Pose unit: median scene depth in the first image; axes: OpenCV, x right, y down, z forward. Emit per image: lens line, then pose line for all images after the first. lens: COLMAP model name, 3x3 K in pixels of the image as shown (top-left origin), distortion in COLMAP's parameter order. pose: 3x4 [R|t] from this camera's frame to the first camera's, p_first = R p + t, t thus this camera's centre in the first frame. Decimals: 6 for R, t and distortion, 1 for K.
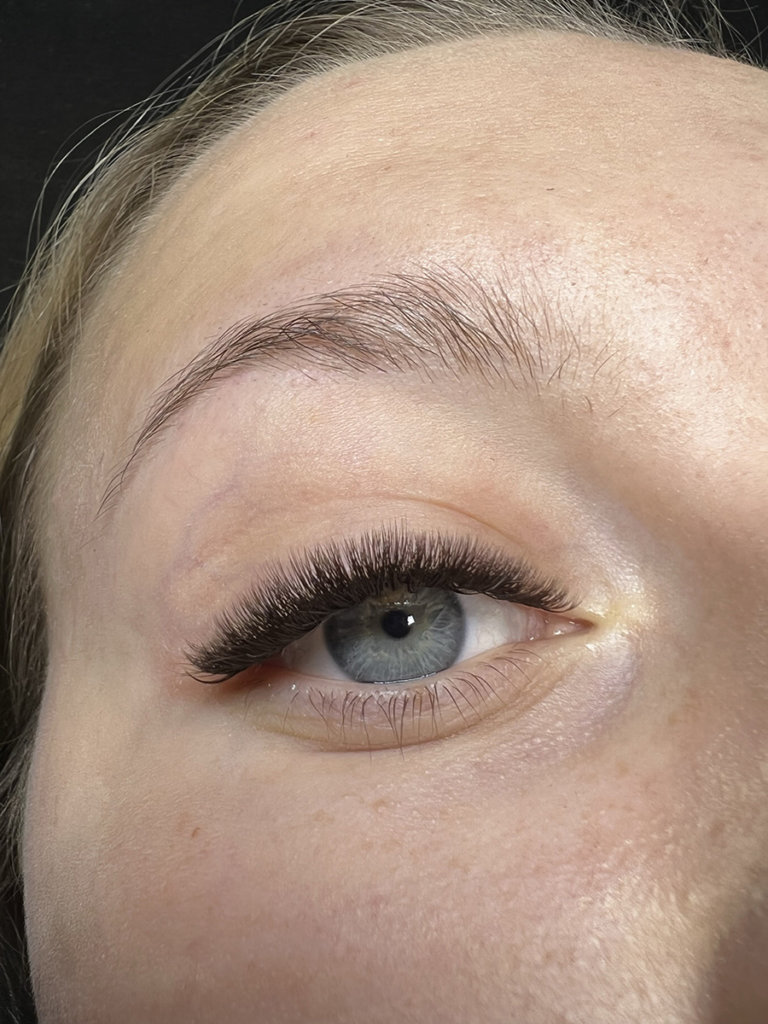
lens RADIAL K [[899.2, 0, 383.6], [0, 899.2, 511.4], [0, 0, 1]] dist [-0.017016, -0.001943]
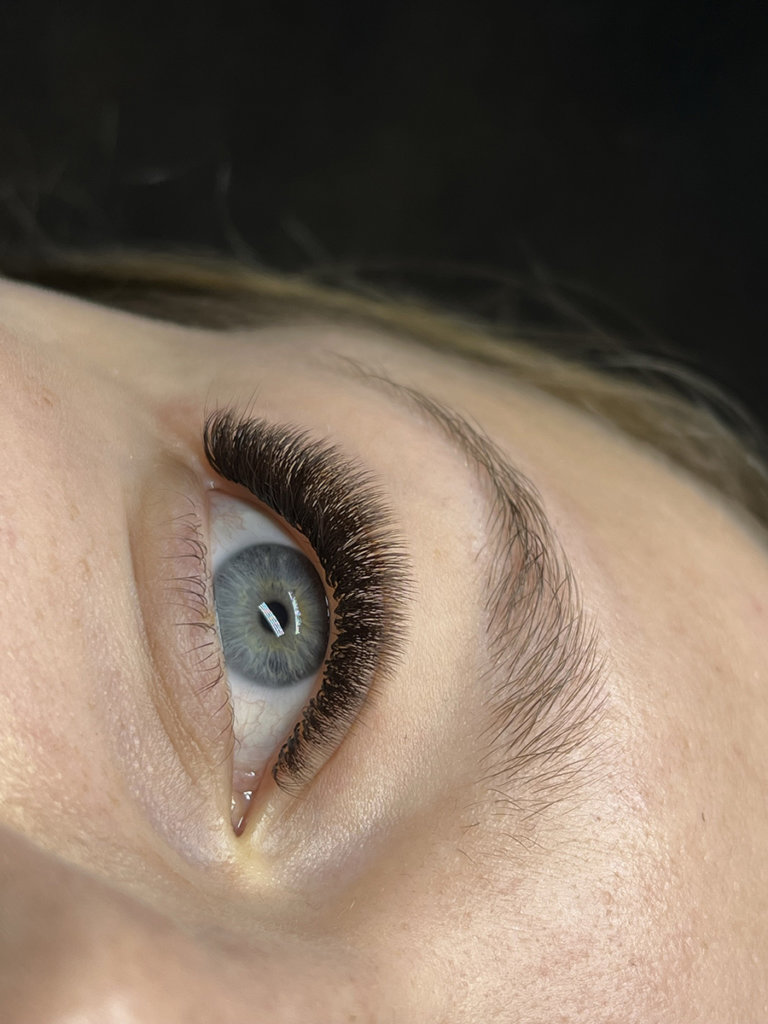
lens RADIAL K [[1640.6, 0, 383.8], [0, 1640.6, 512.0], [0, 0, 1]] dist [0.047163, 0.000000]
pose [[0.045036, 0.961967, -0.269427, 0.356888], [-0.993677, 0.015372, -0.111216, 0.151273], [-0.102844, 0.272733, 0.956577, -0.704157]]
